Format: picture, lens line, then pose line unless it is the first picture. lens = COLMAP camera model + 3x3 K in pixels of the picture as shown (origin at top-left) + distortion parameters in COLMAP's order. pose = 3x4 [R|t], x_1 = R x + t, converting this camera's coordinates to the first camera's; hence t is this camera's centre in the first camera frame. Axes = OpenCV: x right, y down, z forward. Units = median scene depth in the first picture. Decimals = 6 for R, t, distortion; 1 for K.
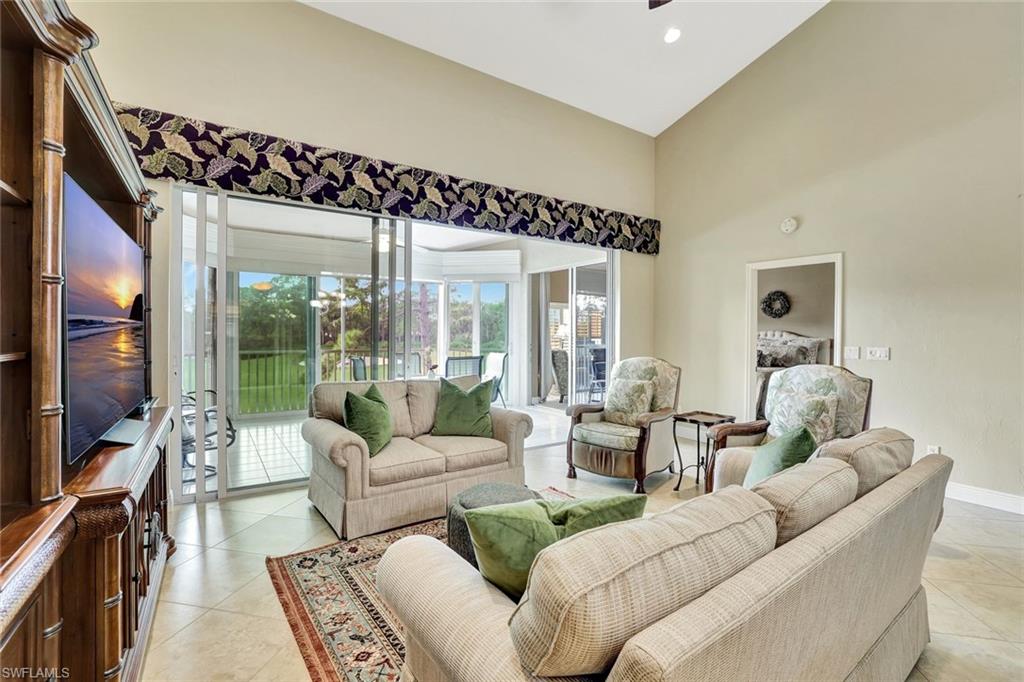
lens RADIAL K [[458.7, 0, 507.8], [0, 458.7, 333.9], [0, 0, 1]] dist [0.001080, 0.000737]
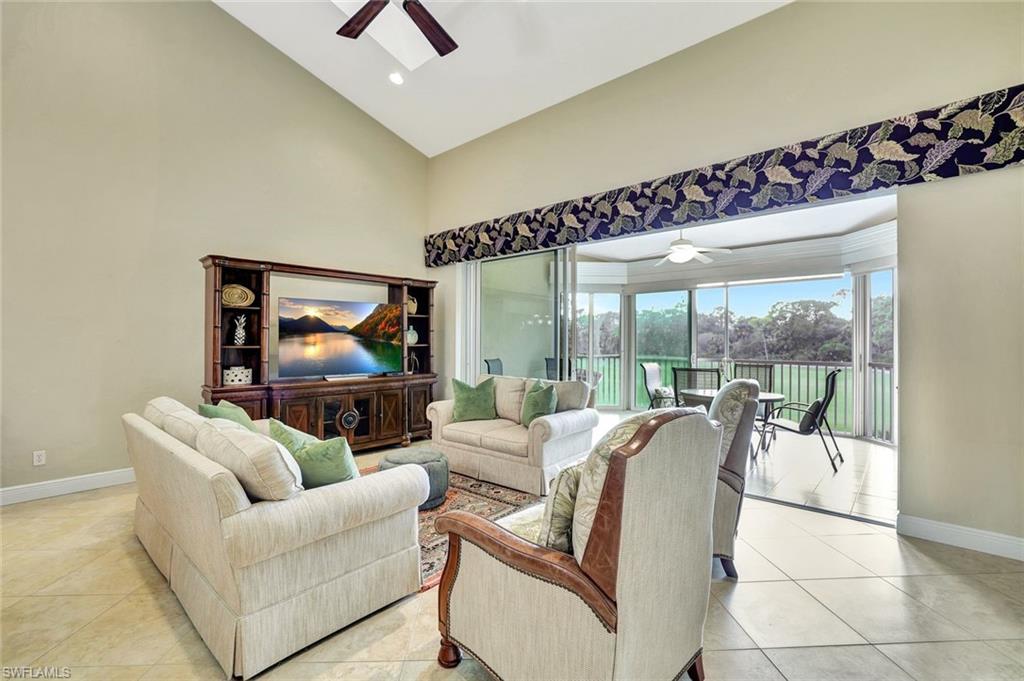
lens RADIAL K [[437.6, 0, 504.9], [0, 437.6, 335.0], [0, 0, 1]] dist [-0.001956, 0.000748]
pose [[0.214160, -0.014379, -0.976693, 0.571571], [-0.005425, 0.999859, -0.015910, 0.003799], [0.976784, 0.008706, 0.214051, 0.388112]]
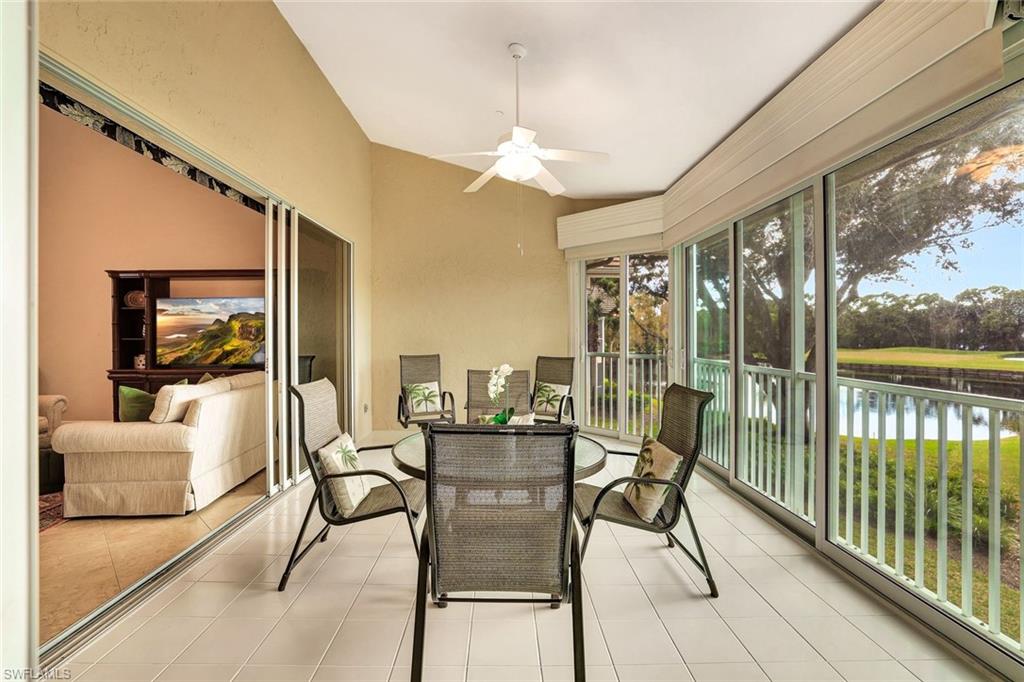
lens RADIAL K [[458.7, 0, 507.8], [0, 458.7, 333.9], [0, 0, 1]] dist [0.001080, 0.000737]
pose [[-0.575553, 0.000105, -0.817764, 0.159948], [-0.002339, 0.999996, 0.001775, 0.000952], [0.817761, 0.002934, -0.575551, 1.228773]]
